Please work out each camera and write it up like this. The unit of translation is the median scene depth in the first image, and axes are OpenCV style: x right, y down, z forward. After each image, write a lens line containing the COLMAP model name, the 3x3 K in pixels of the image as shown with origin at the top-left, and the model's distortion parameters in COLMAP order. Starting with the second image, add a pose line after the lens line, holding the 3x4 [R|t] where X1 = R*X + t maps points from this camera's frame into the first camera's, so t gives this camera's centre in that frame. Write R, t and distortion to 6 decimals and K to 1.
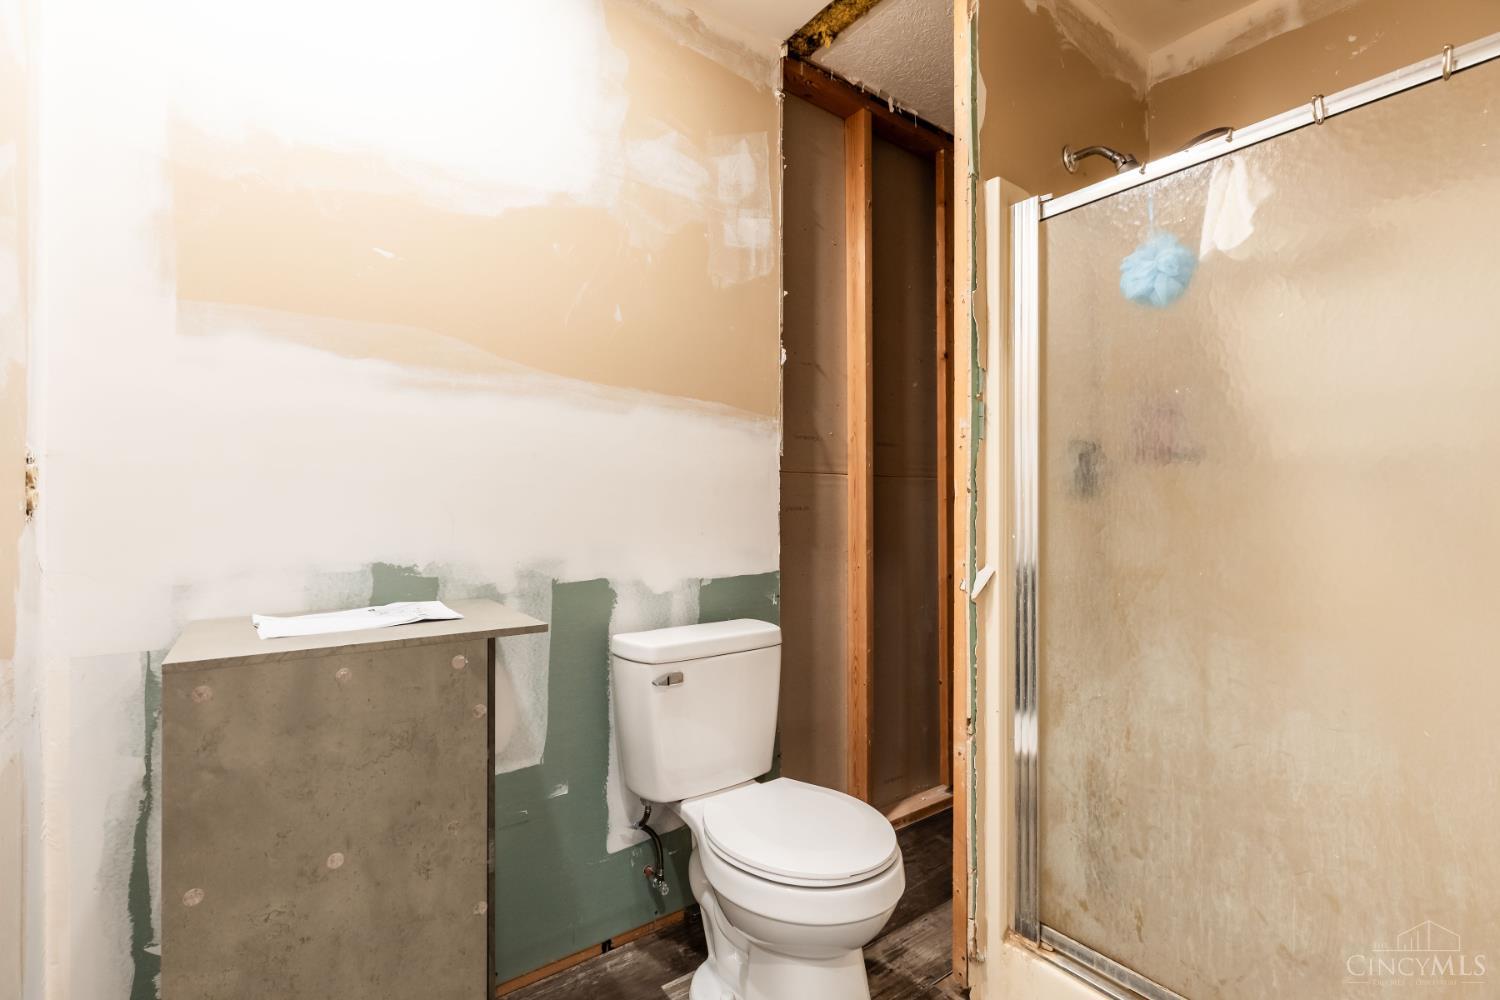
lens RADIAL K [[682.6, 0, 750.5], [0, 682.6, 502.5], [0, 0, 1]] dist [-0.003133, -0.000124]
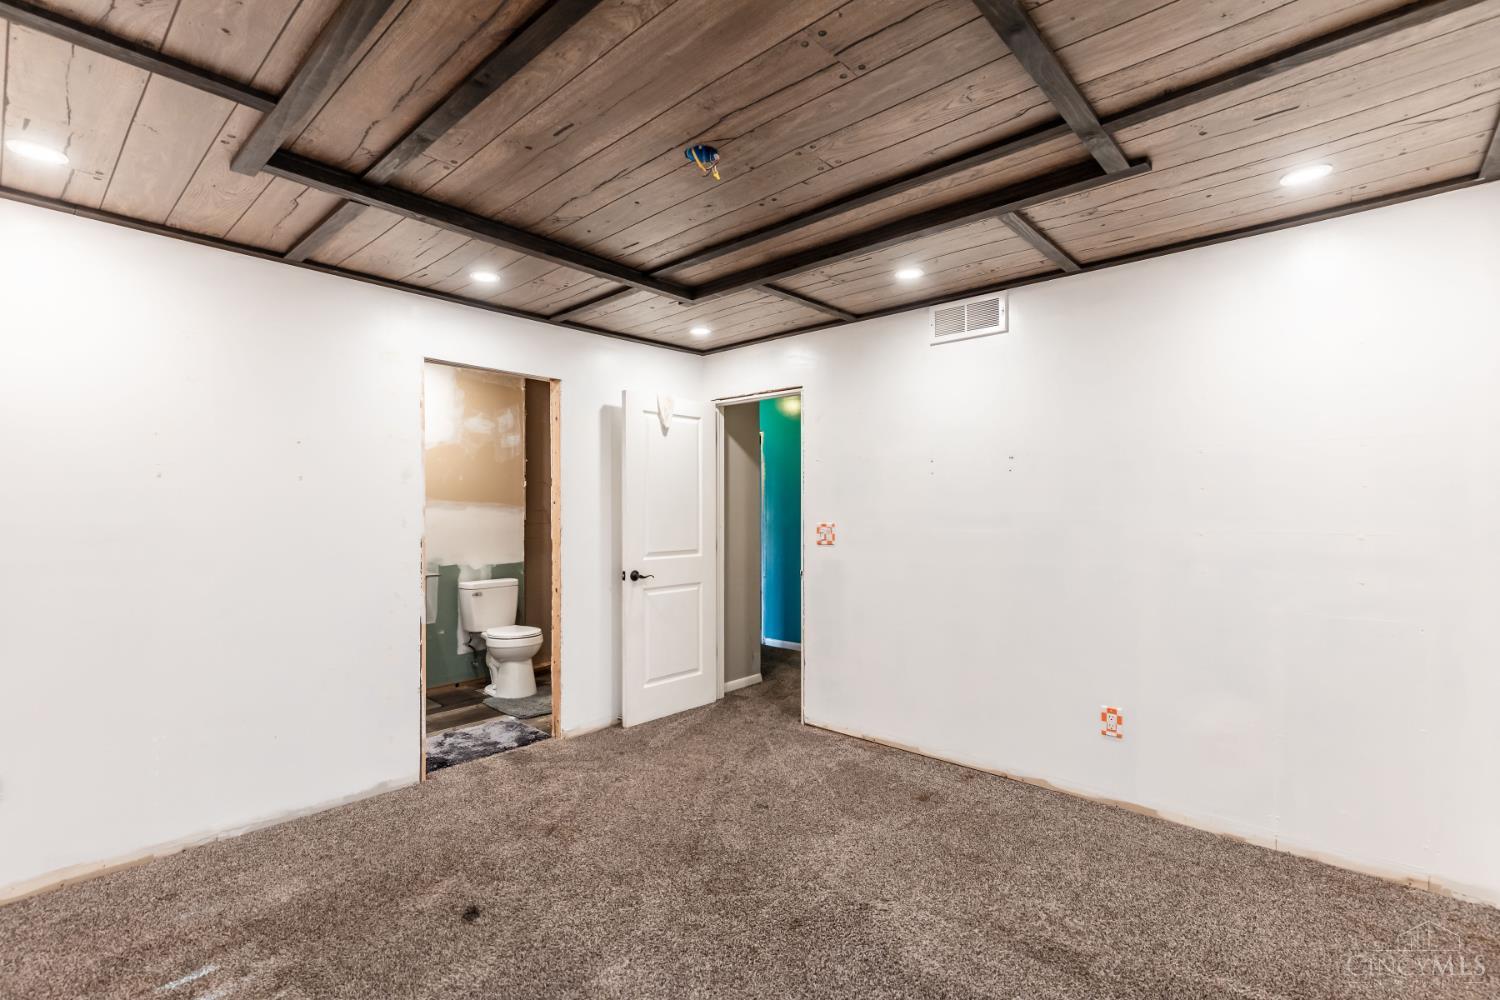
lens RADIAL K [[682.6, 0, 750.6], [0, 682.6, 503.4], [0, 0, 1]] dist [-0.003133, -0.000124]
pose [[0.981890, -0.001094, 0.189450, 0.463454], [0.000379, 0.999993, 0.003808, -0.160430], [-0.189452, -0.003667, 0.981883, -2.080750]]
